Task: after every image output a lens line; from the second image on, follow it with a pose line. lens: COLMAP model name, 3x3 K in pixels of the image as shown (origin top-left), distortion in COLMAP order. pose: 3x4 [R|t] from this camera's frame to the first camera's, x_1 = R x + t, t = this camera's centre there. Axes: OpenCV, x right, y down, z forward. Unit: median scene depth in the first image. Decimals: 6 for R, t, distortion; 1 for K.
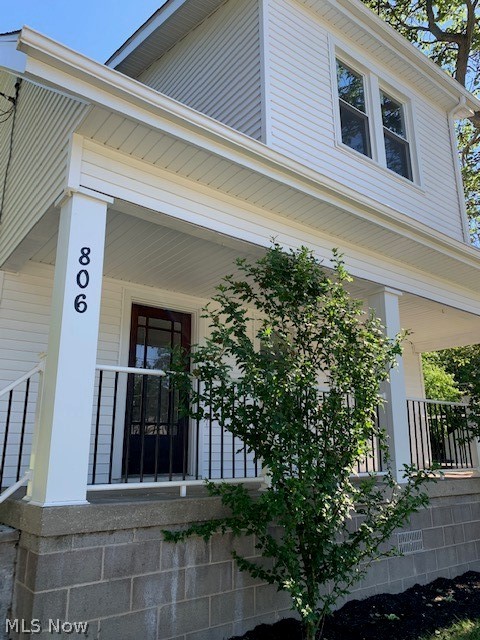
lens RADIAL K [[491.0, 0, 239.8], [0, 491.0, 317.3], [0, 0, 1]] dist [0.019049, -0.015216]
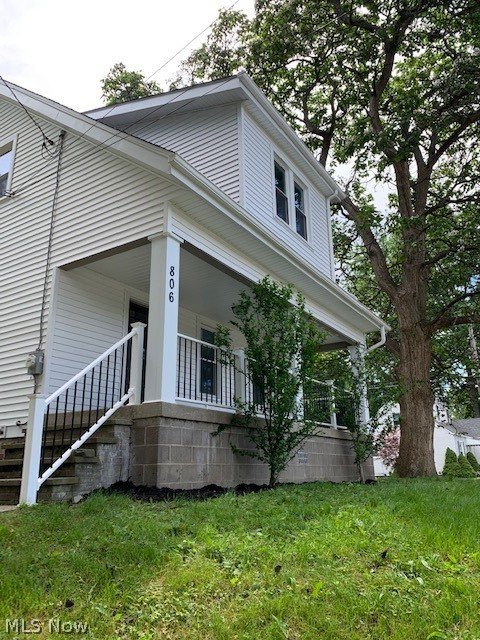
lens RADIAL K [[491.0, 0, 239.8], [0, 491.0, 317.3], [0, 0, 1]] dist [0.019049, -0.015216]
pose [[0.942958, 0.091837, 0.319994, -0.597224], [-0.079044, 0.995473, -0.052770, 0.109658], [-0.323392, 0.024466, 0.945949, -0.715645]]
